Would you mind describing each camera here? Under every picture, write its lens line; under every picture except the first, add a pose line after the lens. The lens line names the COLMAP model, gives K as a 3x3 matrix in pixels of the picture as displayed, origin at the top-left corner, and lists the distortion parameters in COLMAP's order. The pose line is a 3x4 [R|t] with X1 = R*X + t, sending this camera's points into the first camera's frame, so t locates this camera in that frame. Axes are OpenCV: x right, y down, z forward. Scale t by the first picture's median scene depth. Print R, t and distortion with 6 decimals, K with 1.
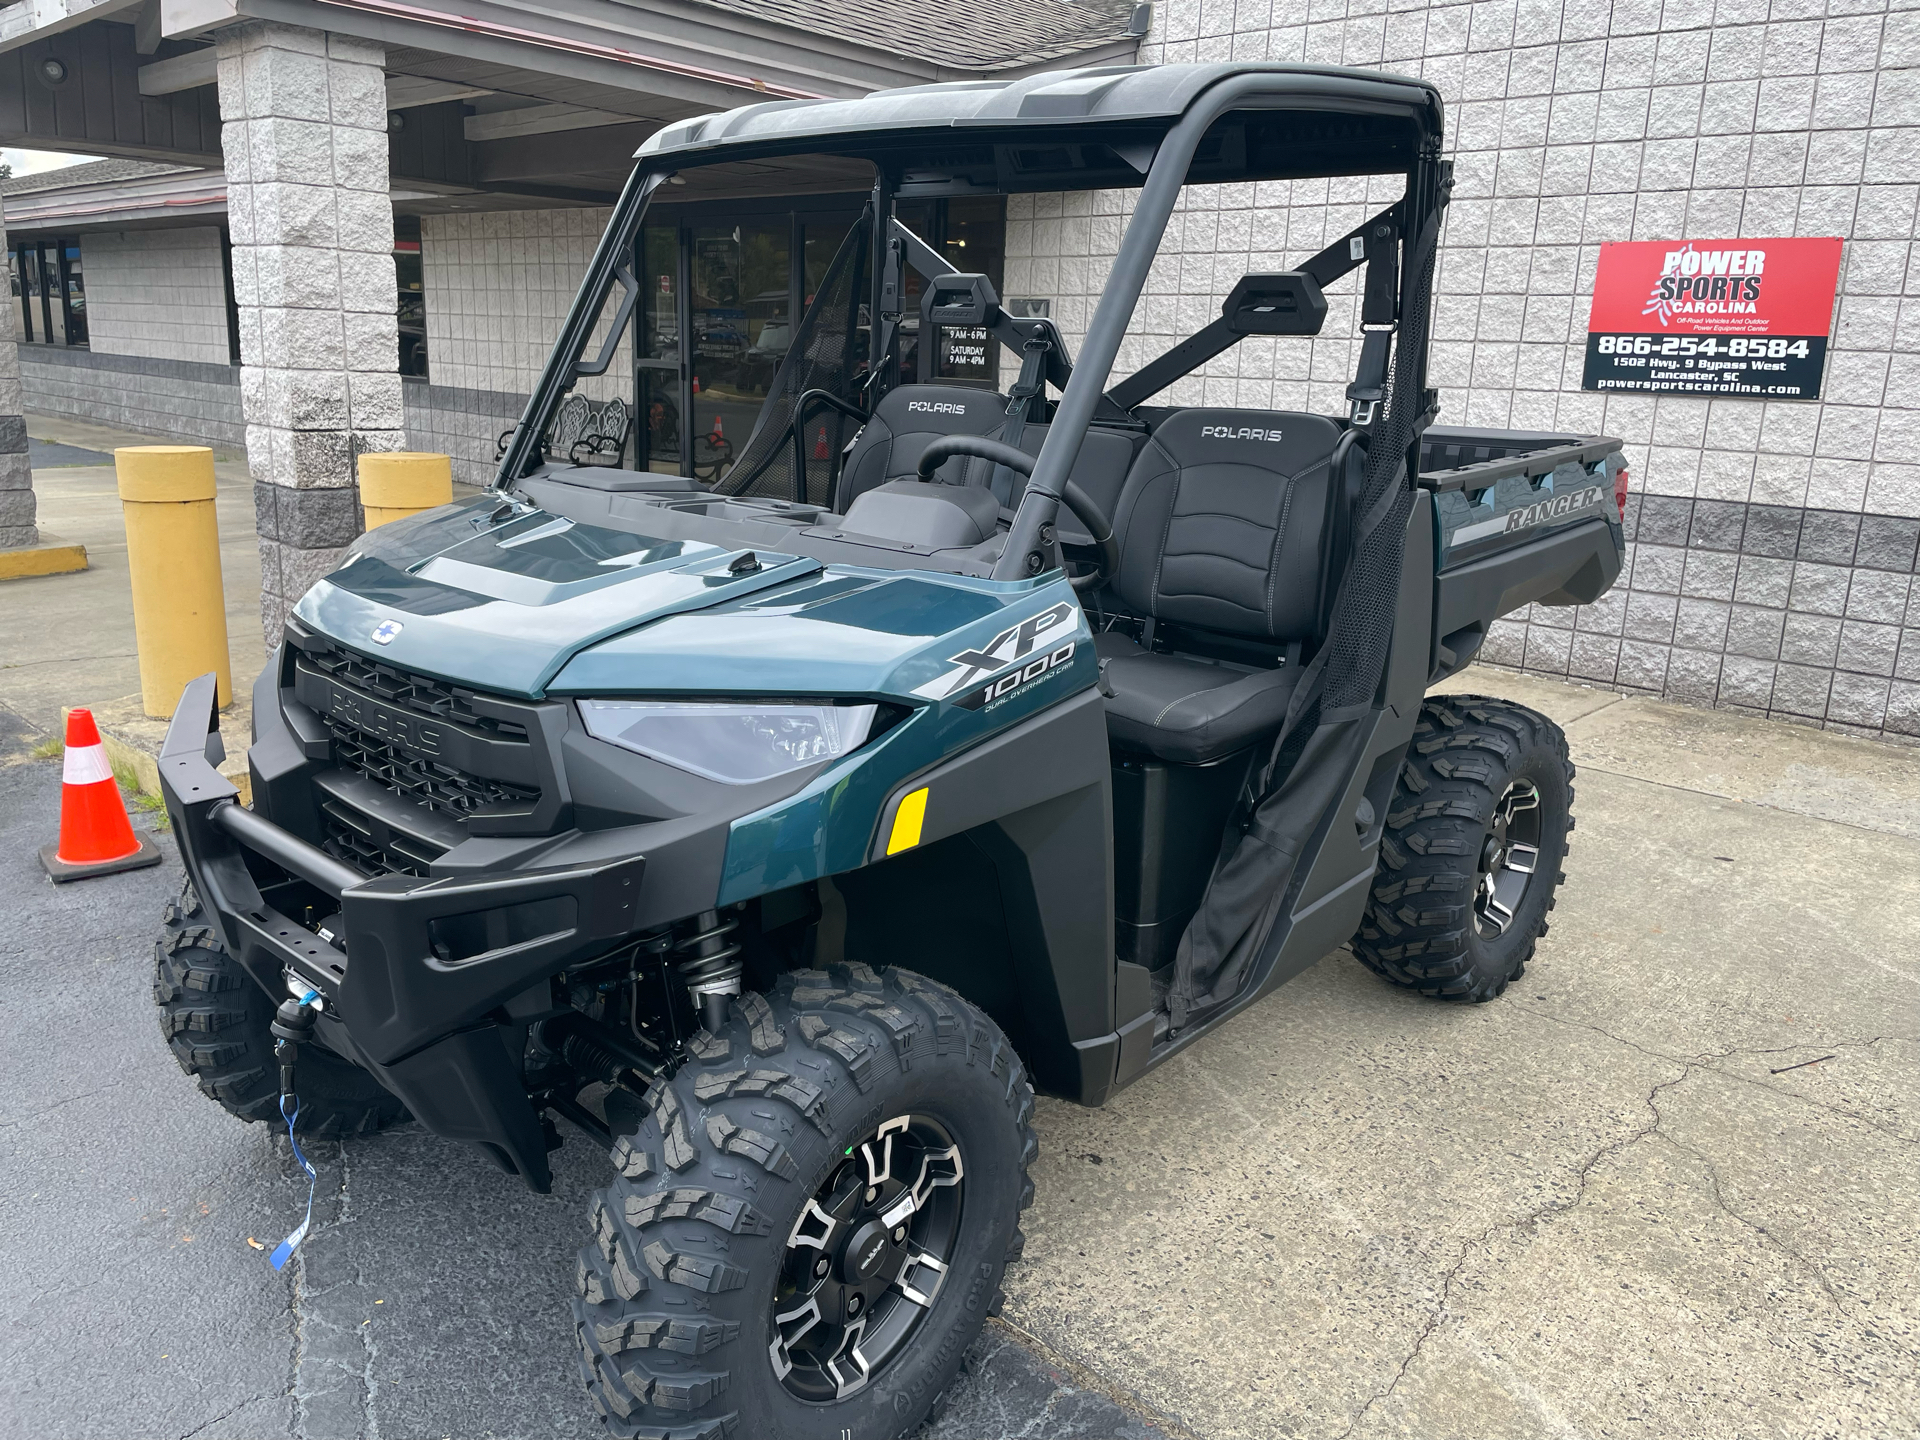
lens RADIAL K [[1455.2, 0, 961.9], [0, 1455.2, 720.6], [0, 0, 1]] dist [0.074645, -0.091913]
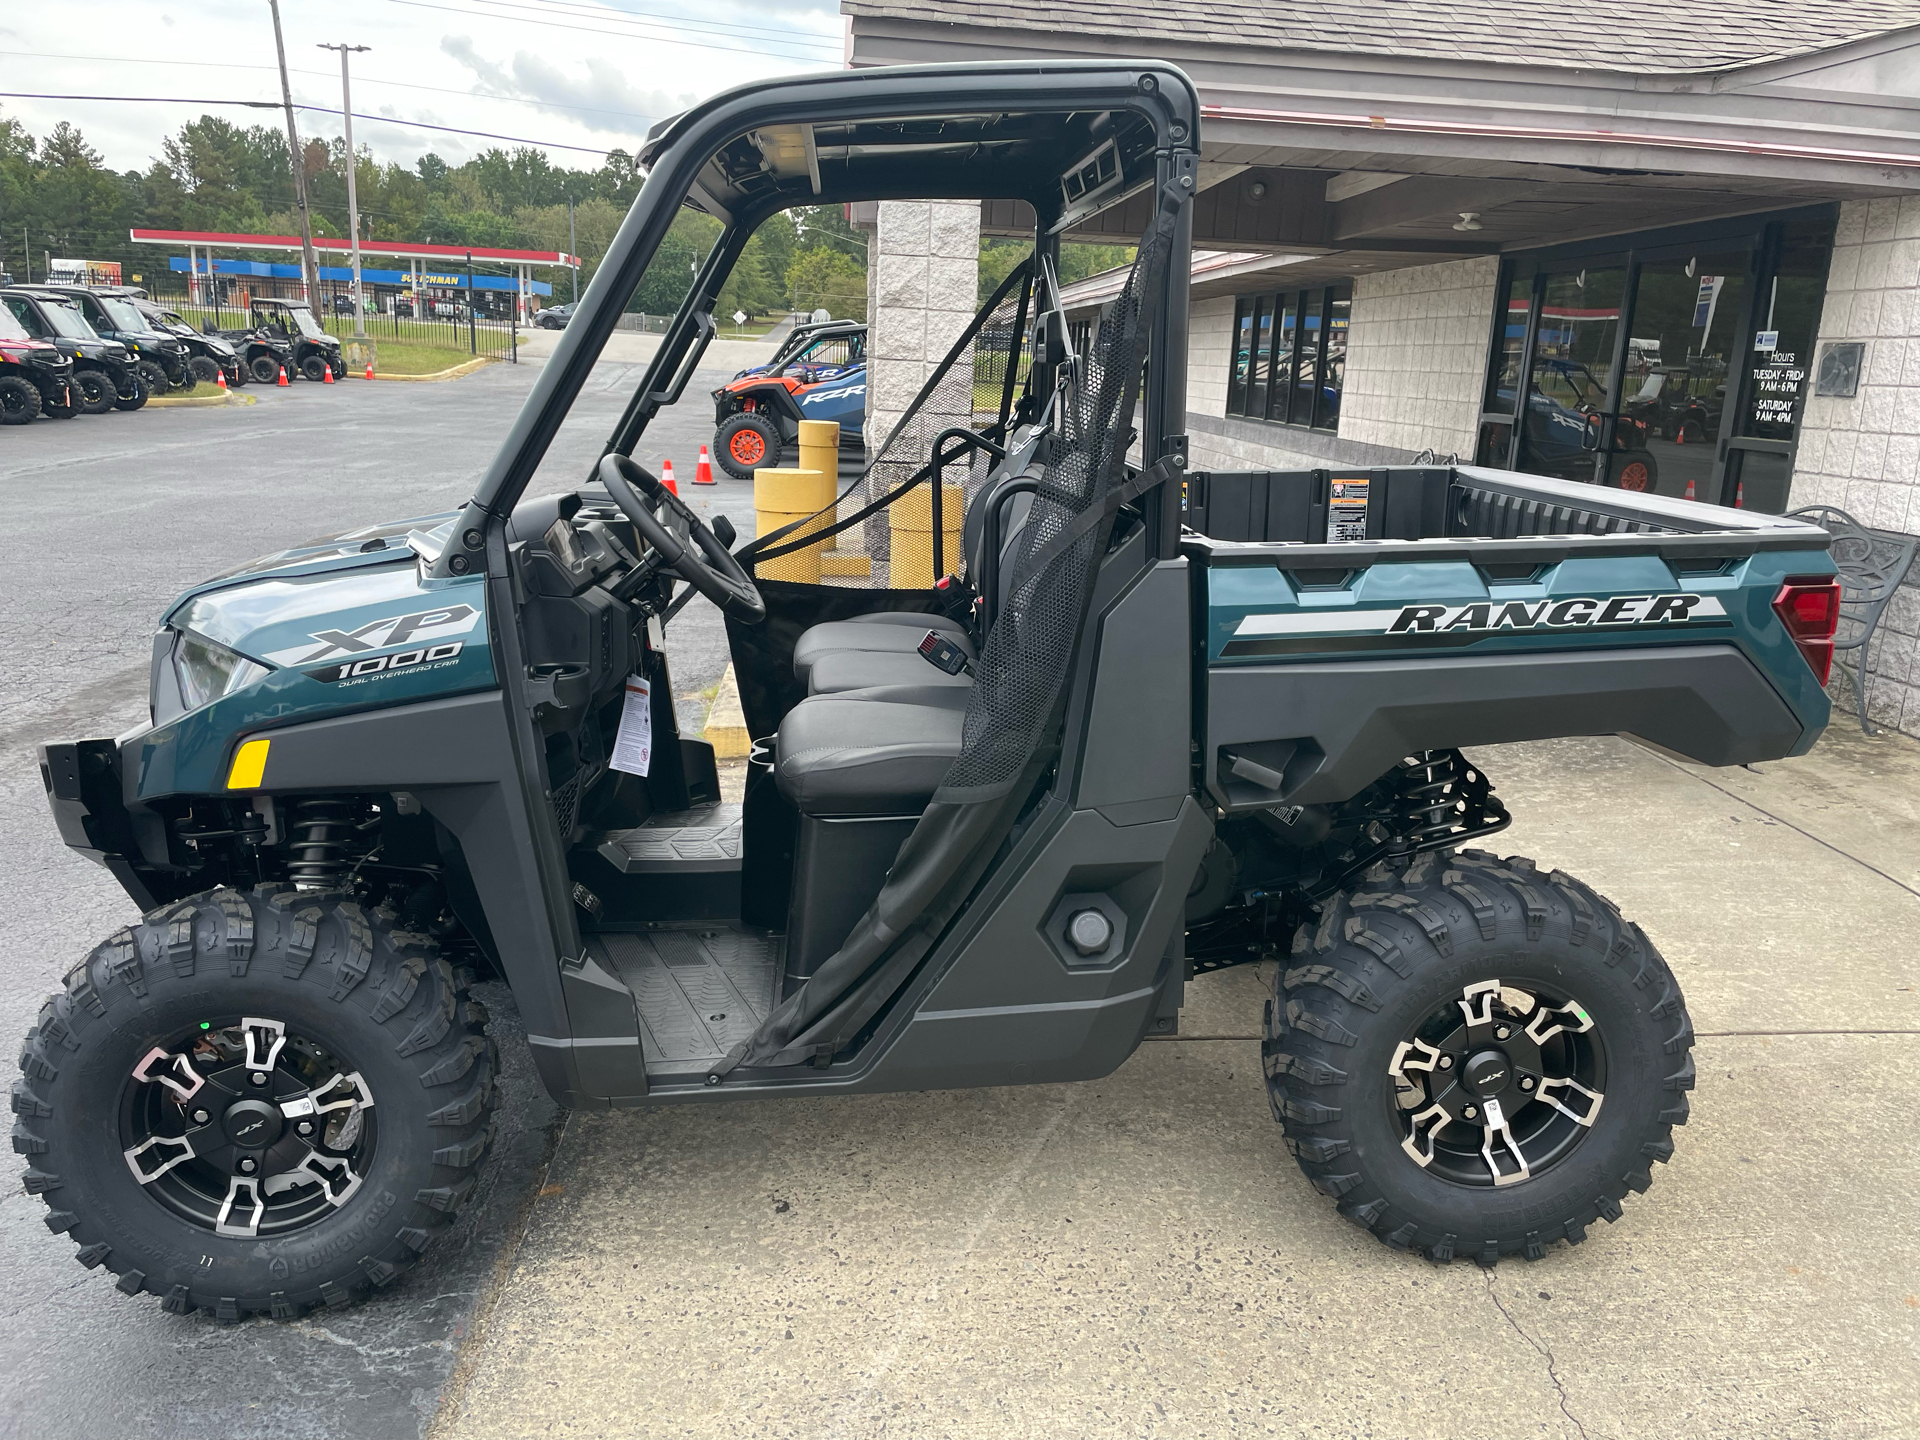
lens RADIAL K [[1455.2, 0, 979.7], [0, 1455.2, 736.9], [0, 0, 1]] dist [0.074645, -0.091913]
pose [[0.738328, 0.164586, -0.654052, 0.432914], [-0.183066, 0.982265, 0.040524, -0.040049], [0.649122, 0.089814, 0.755364, 0.178771]]
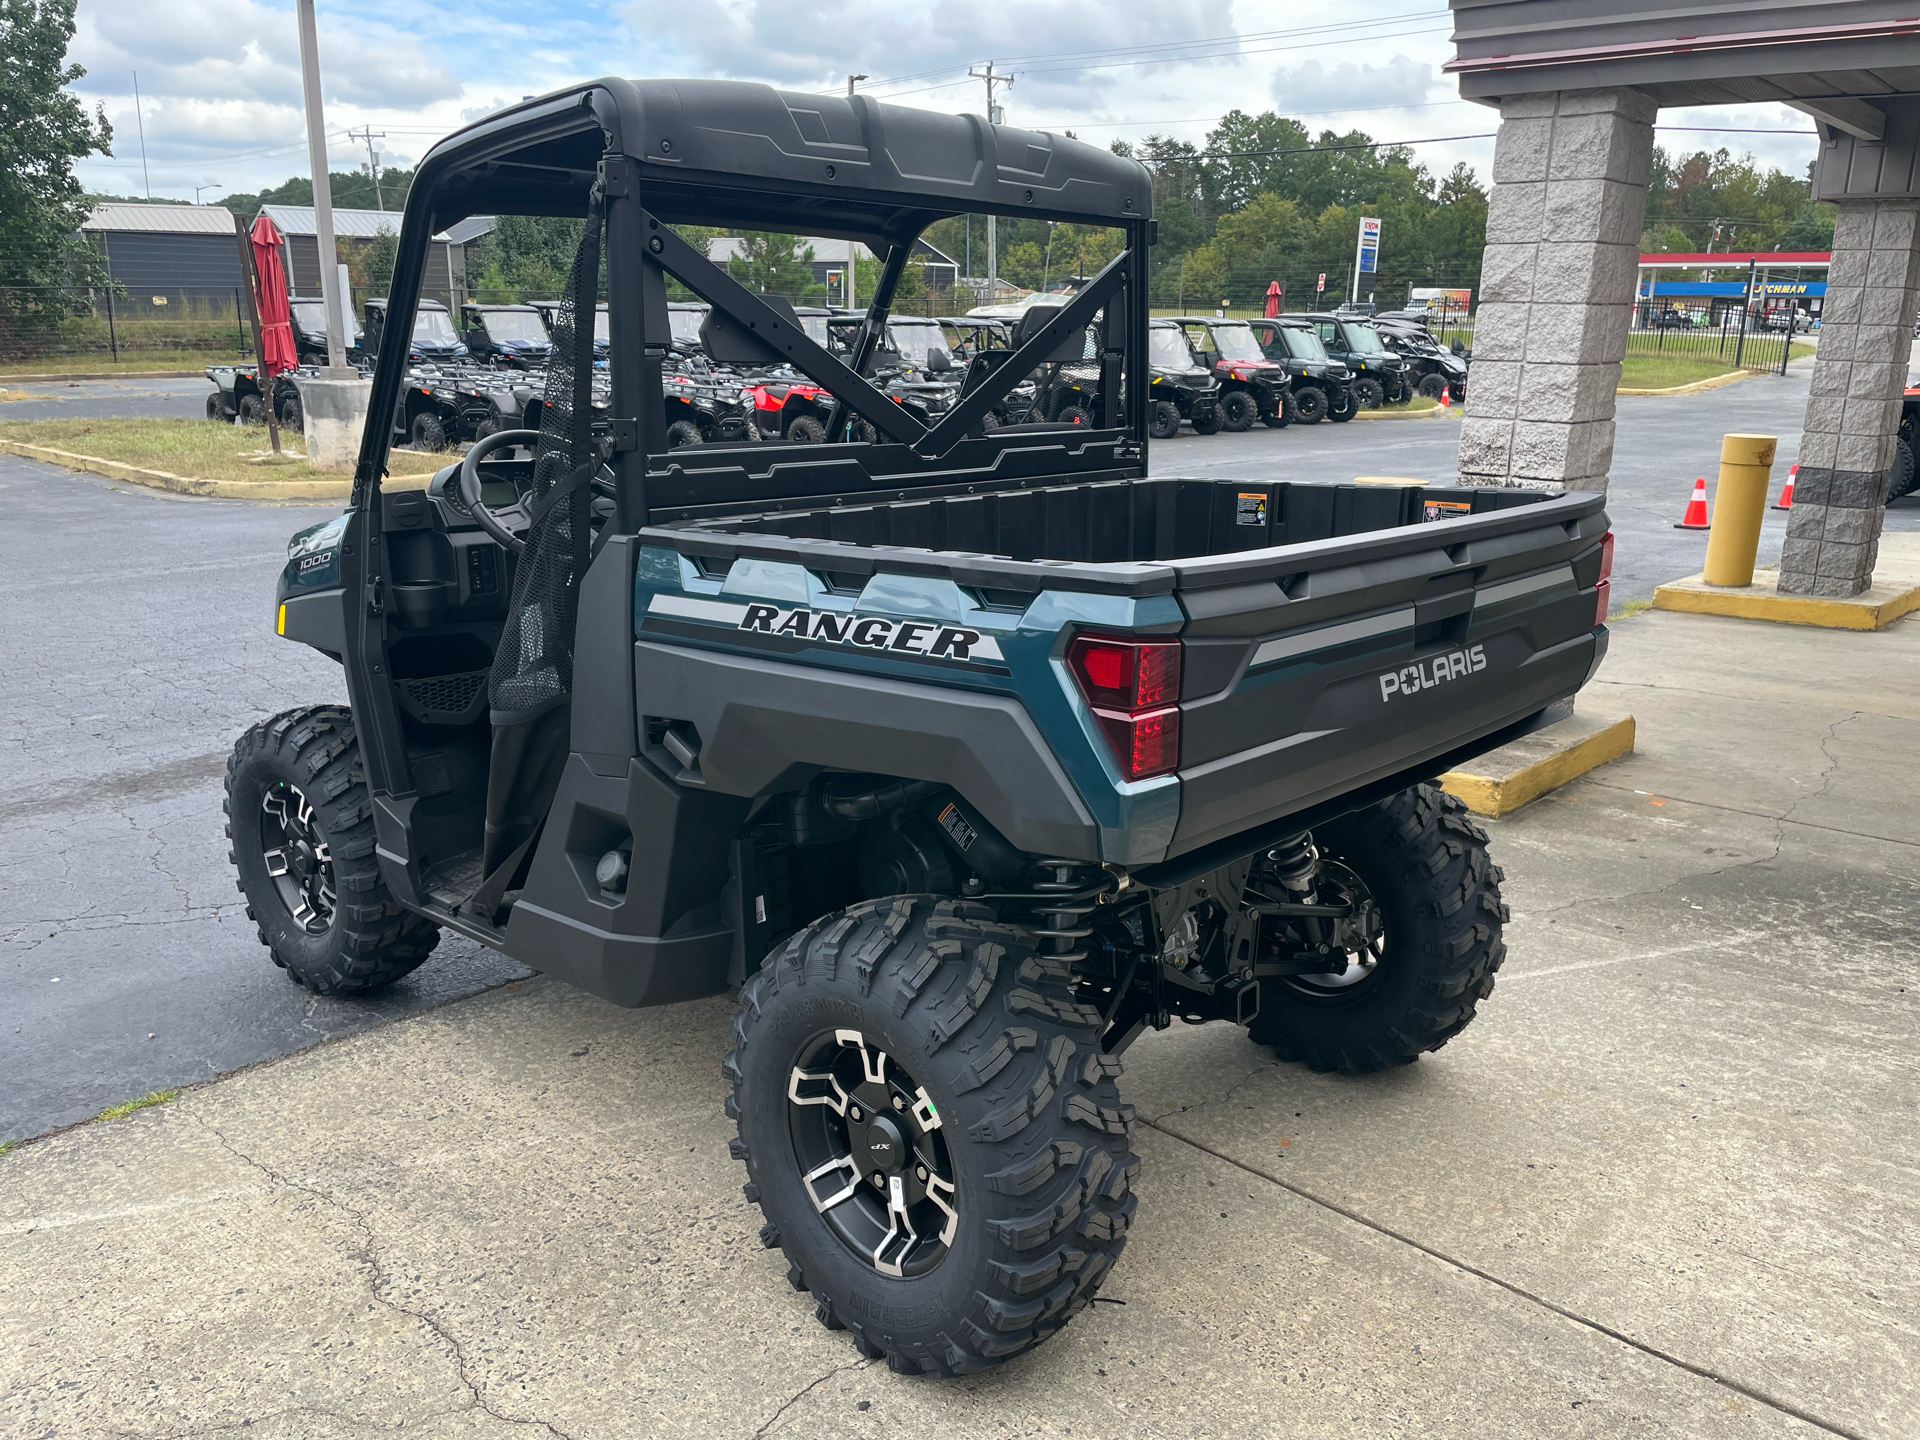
lens RADIAL K [[1455.2, 0, 970.6], [0, 1455.2, 739.4], [0, 0, 1]] dist [0.074645, -0.091913]
pose [[-0.012131, 0.235251, -0.971859, 0.662176], [-0.270838, 0.934826, 0.229668, -0.166506], [0.962548, 0.266003, 0.052374, 0.658151]]
